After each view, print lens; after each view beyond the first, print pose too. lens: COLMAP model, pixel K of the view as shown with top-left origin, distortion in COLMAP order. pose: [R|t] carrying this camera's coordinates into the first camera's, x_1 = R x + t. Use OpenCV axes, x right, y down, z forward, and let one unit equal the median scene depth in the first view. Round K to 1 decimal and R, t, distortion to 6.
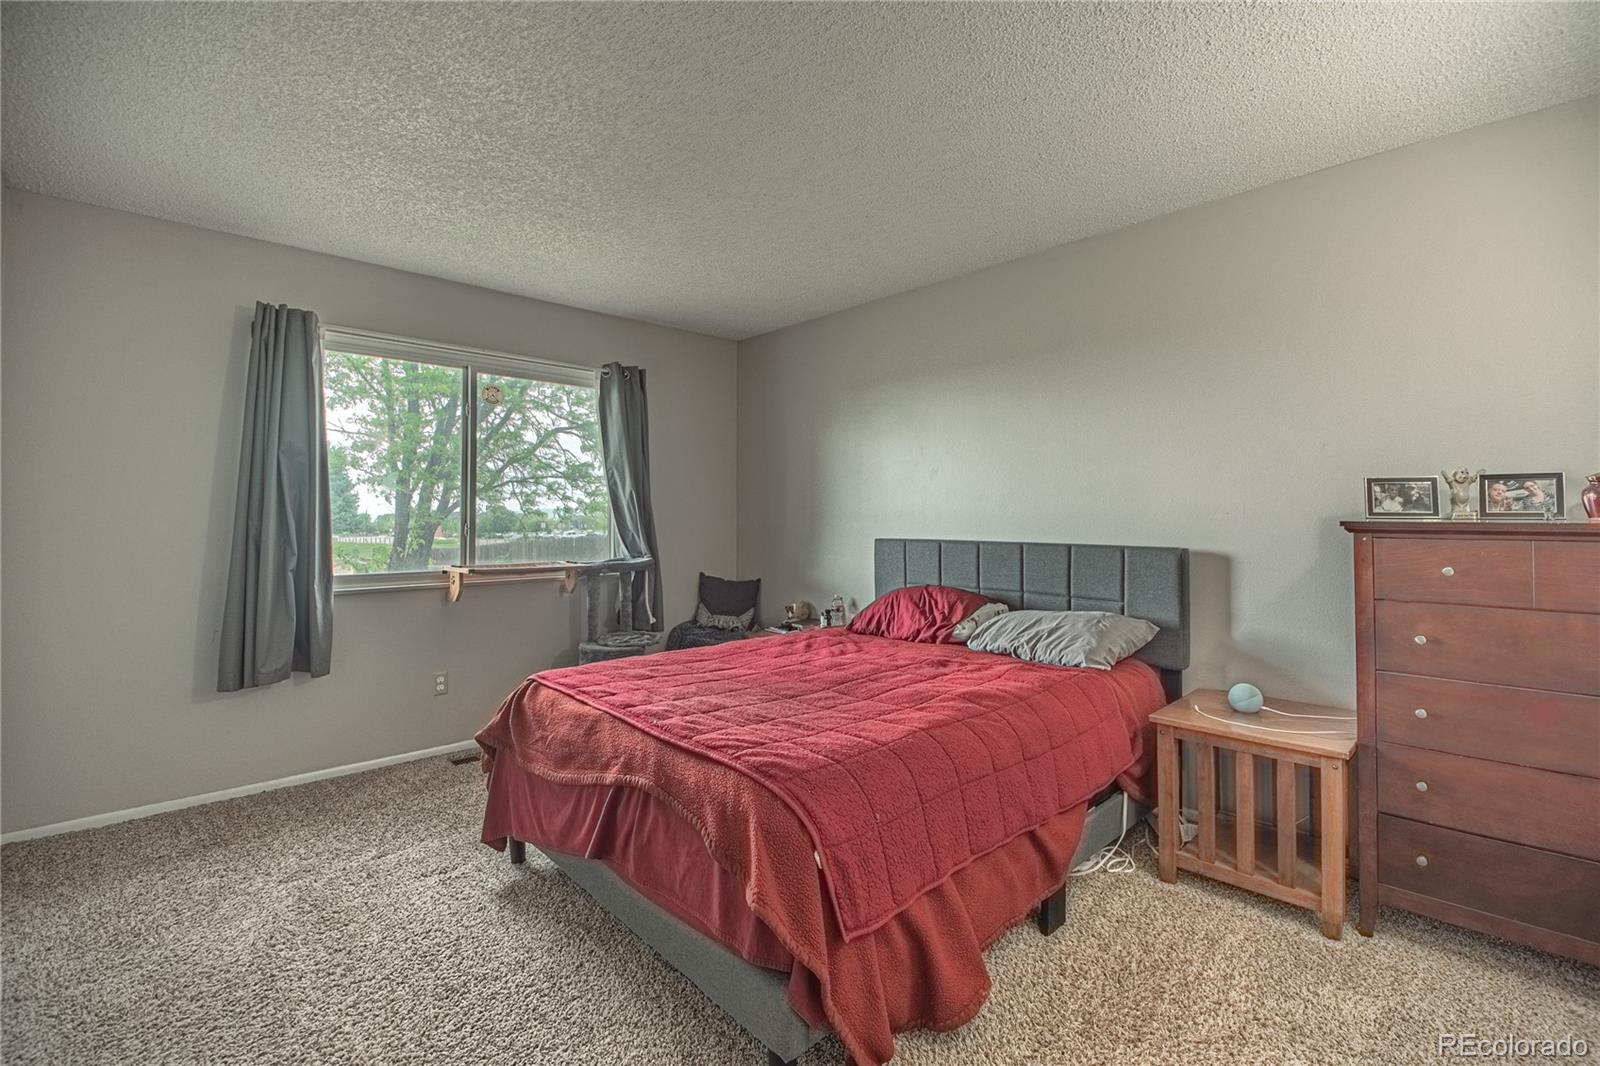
lens RADIAL K [[727.9, 0, 801.3], [0, 727.9, 509.8], [0, 0, 1]] dist [0.000423, -0.000153]
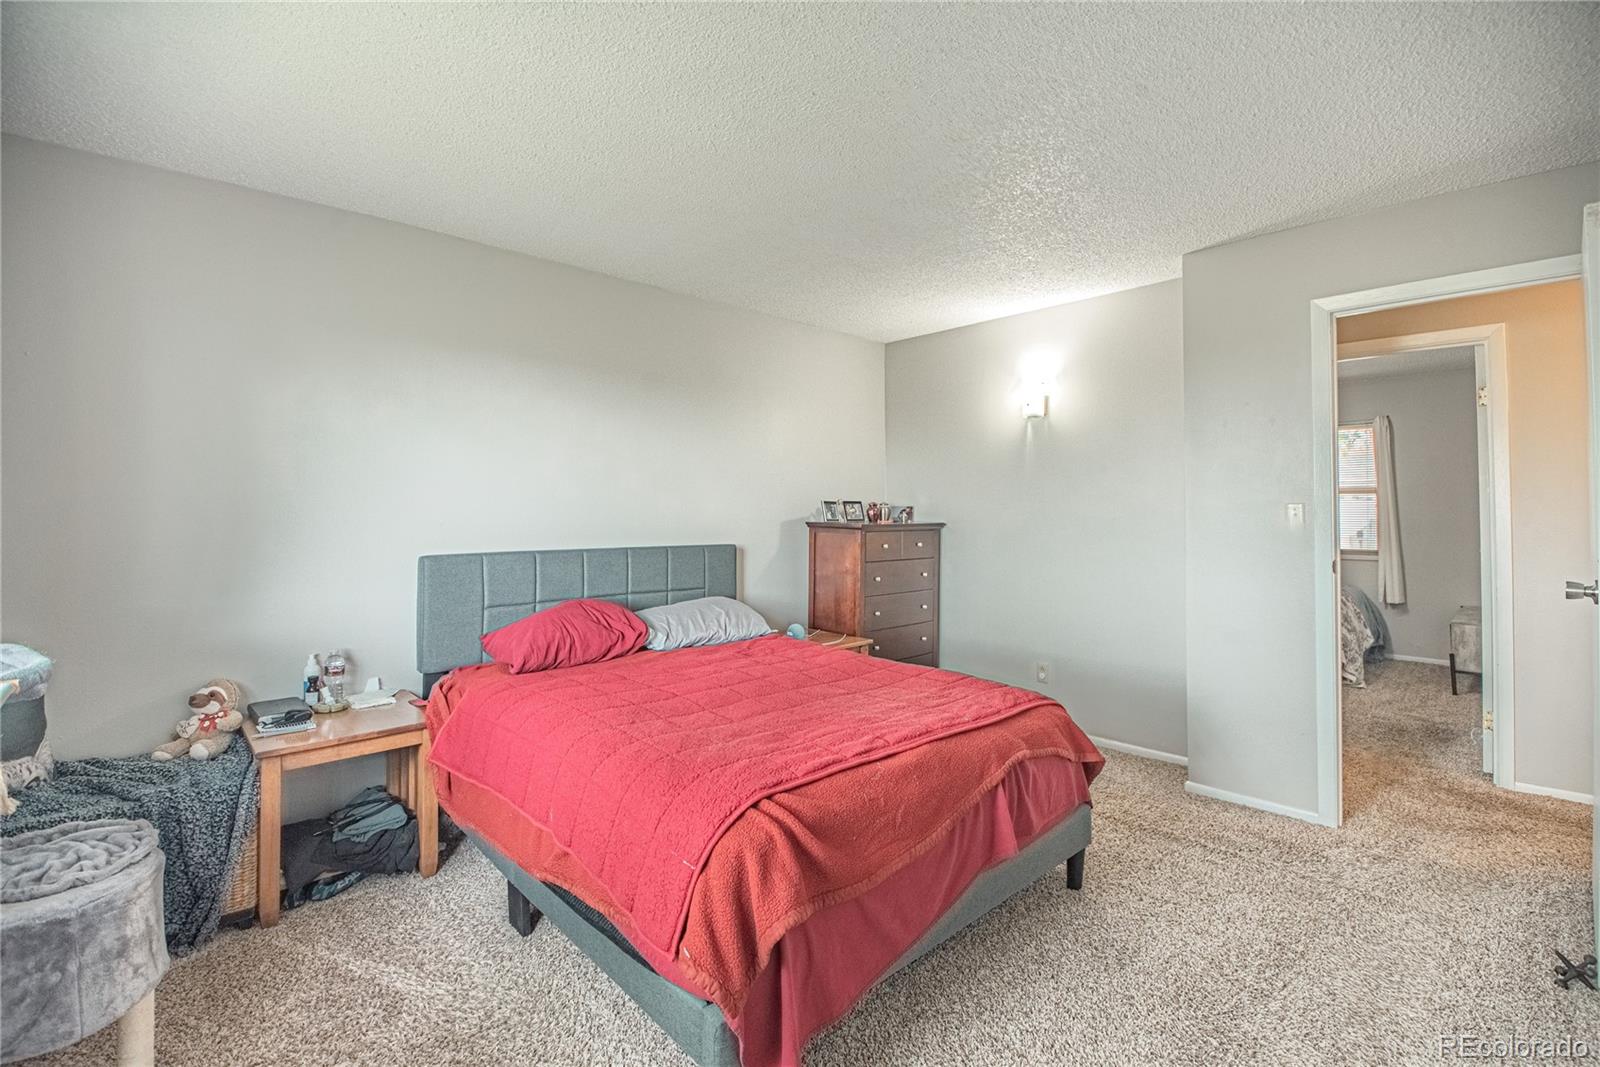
lens RADIAL K [[707.3, 0, 803.0], [0, 707.3, 509.4], [0, 0, 1]] dist [0.030407, 0.000090]
pose [[-0.013920, 0.010793, 0.999845, -0.711057], [-0.001669, 0.999940, -0.010817, -0.000556], [-0.999902, -0.001819, -0.013902, 0.719930]]
